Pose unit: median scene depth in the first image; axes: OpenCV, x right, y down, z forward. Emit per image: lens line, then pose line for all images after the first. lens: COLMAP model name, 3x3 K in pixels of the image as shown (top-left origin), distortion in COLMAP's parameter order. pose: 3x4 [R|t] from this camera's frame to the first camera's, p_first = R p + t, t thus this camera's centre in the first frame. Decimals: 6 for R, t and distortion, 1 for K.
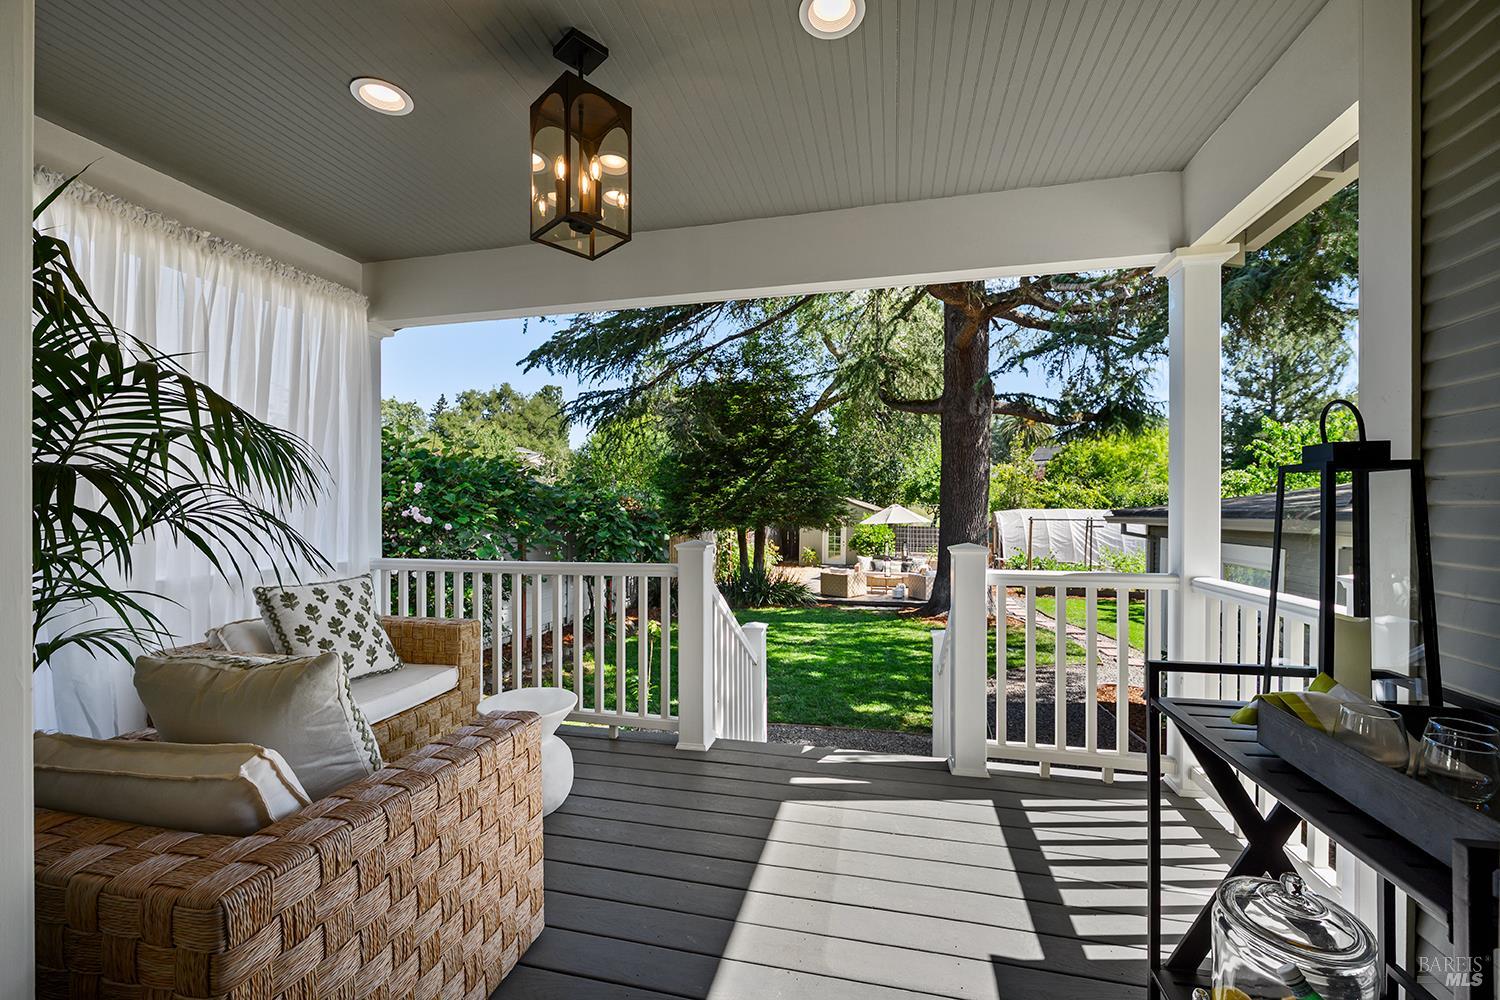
lens RADIAL K [[605.5, 0, 757.3], [0, 605.5, 501.5], [0, 0, 1]] dist [-0.008581, 0.001969]
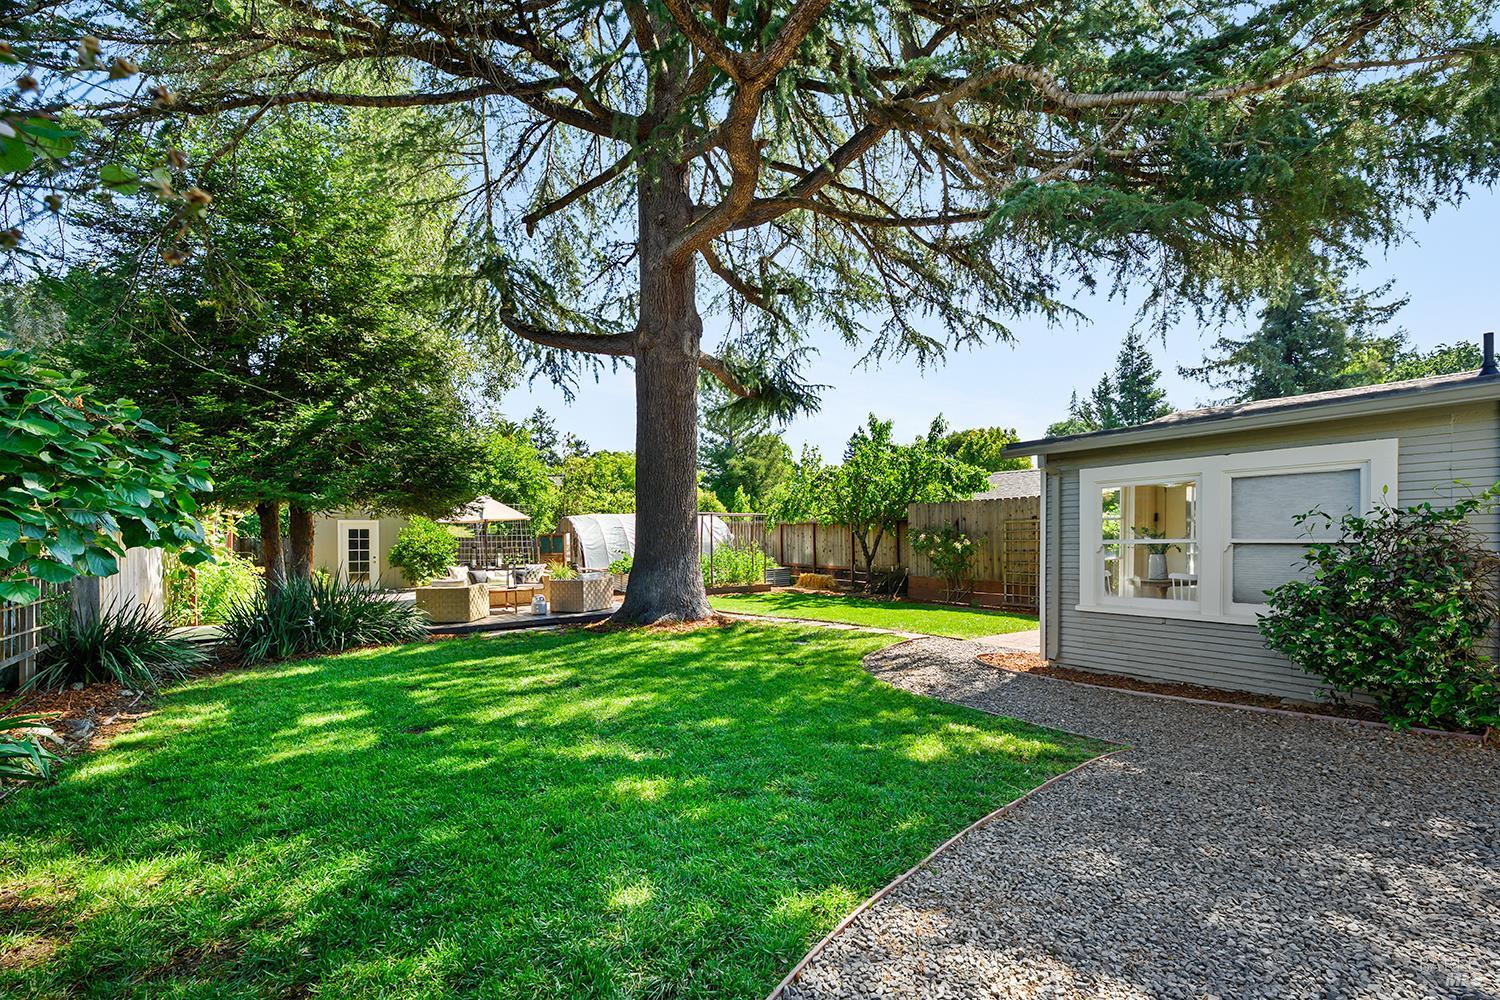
lens RADIAL K [[621.4, 0, 742.4], [0, 621.4, 548.7], [0, 0, 1]] dist [0.000454, 0.000207]
pose [[0.685460, -0.026091, 0.727643, -0.122356], [0.005971, 0.999526, 0.030215, 0.053171], [-0.728086, -0.016366, 0.685291, 0.276455]]
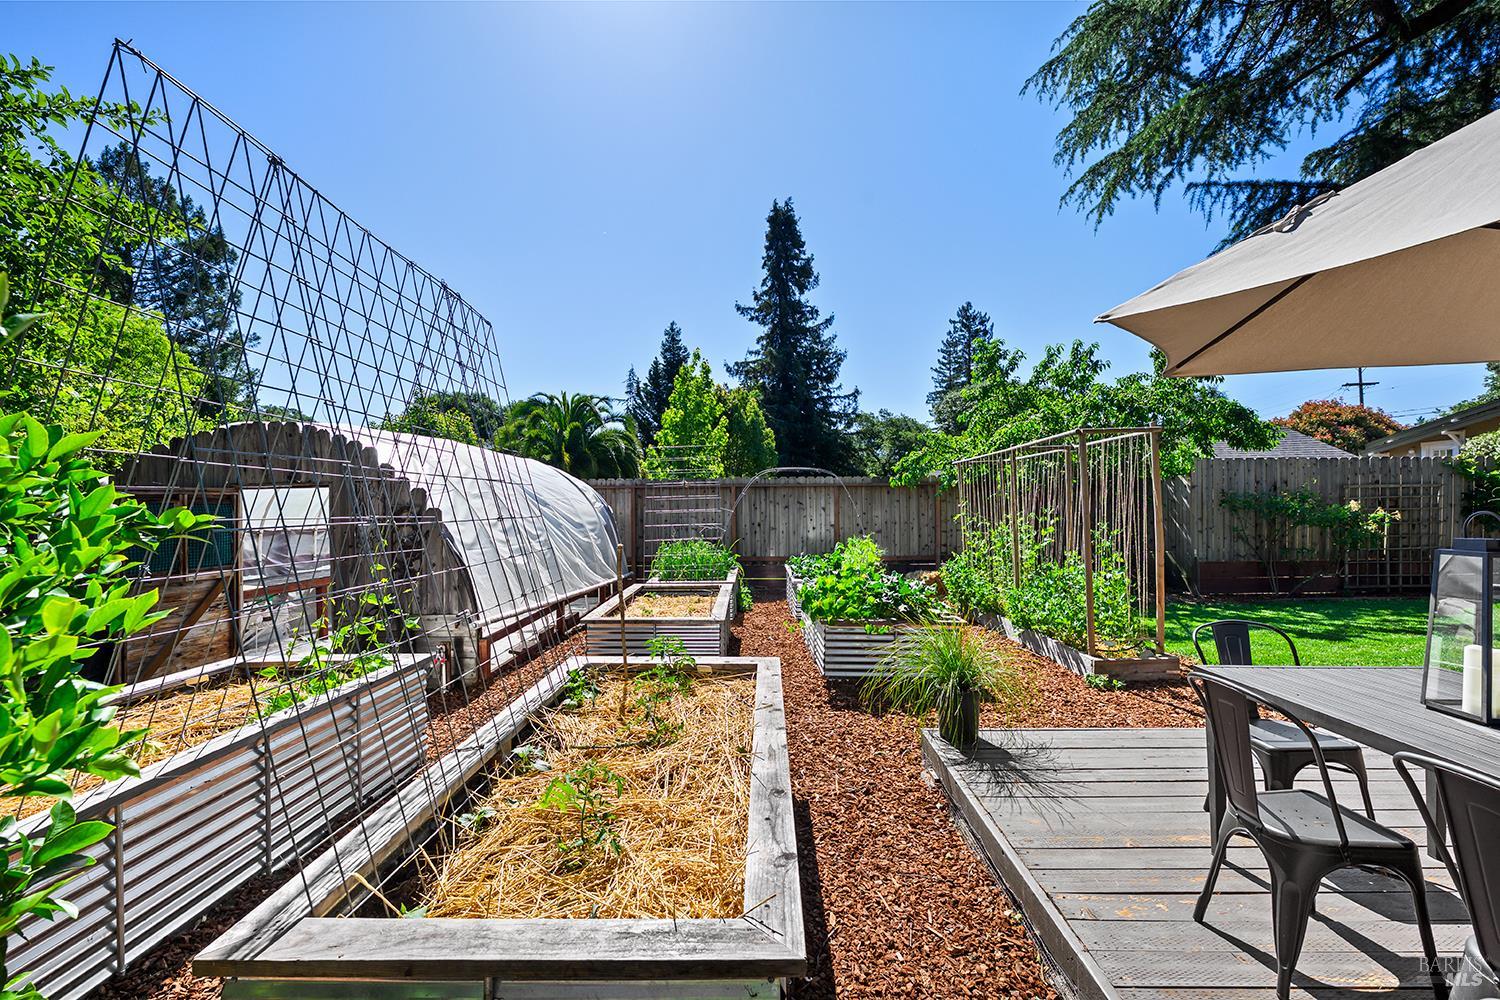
lens RADIAL K [[605.5, 0, 745.2], [0, 605.5, 506.0], [0, 0, 1]] dist [-0.008581, 0.001969]
pose [[-0.231072, 0.006309, 0.972916, 0.187433], [0.001162, 0.999980, -0.006209, 0.069968], [-0.972936, -0.000304, -0.231075, 1.227711]]
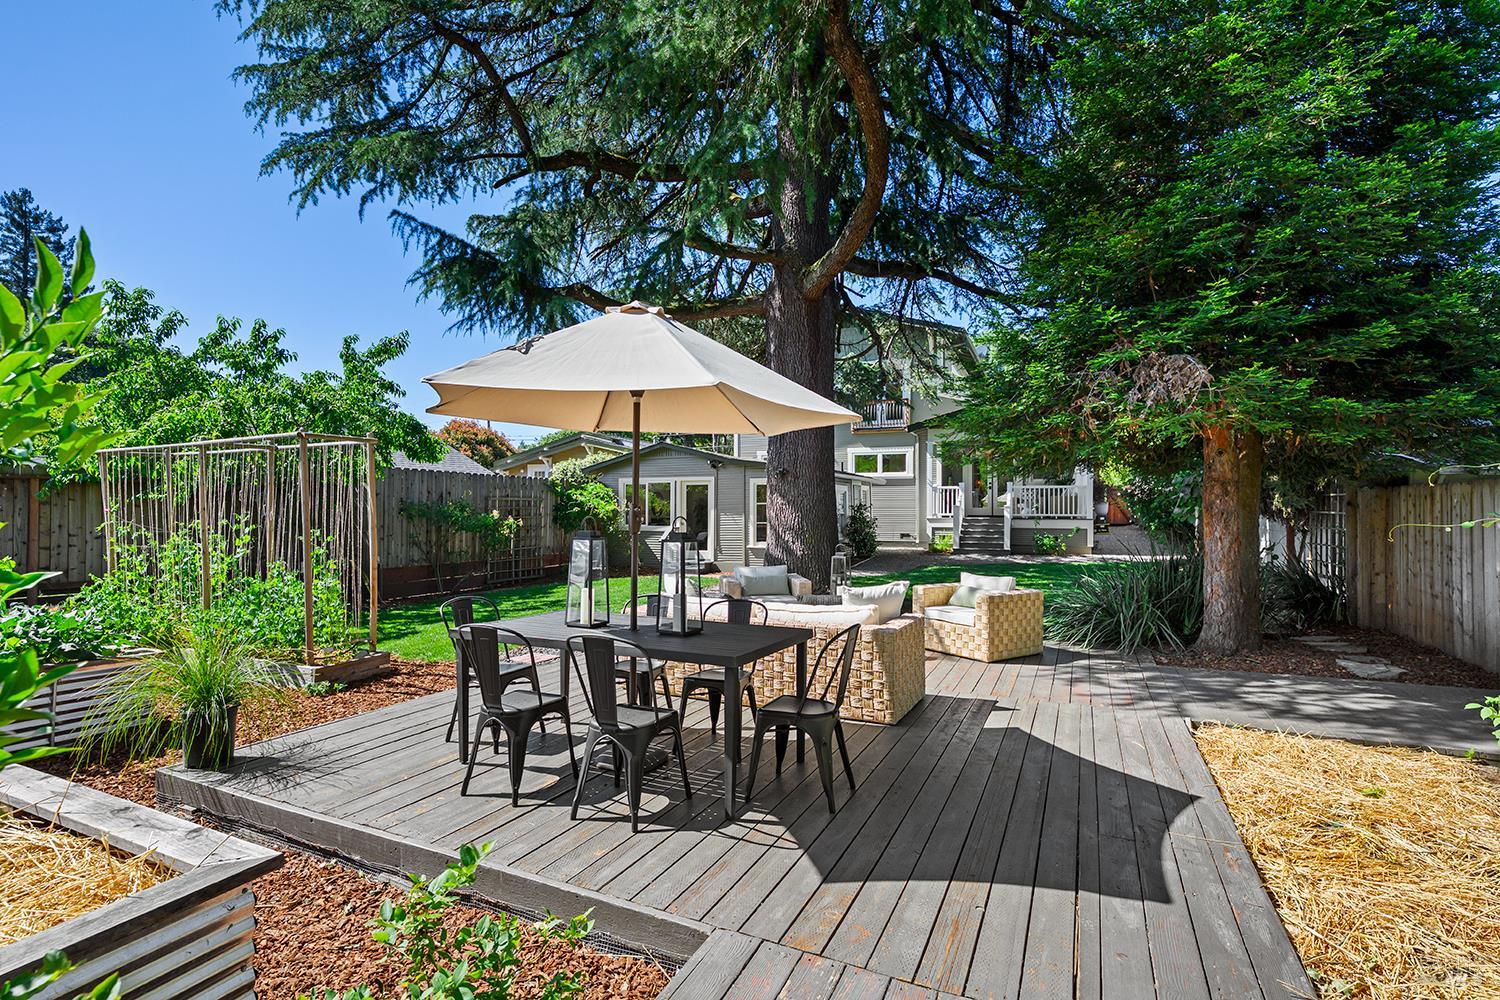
lens RADIAL K [[727.7, 0, 751.0], [0, 727.7, 505.8], [0, 0, 1]] dist [0.002687, 0.000214]
pose [[-0.982568, 0.001246, 0.185898, 0.166305], [-0.002053, 0.999844, -0.017554, 0.070905], [-0.185891, -0.017630, -0.982412, 1.292907]]
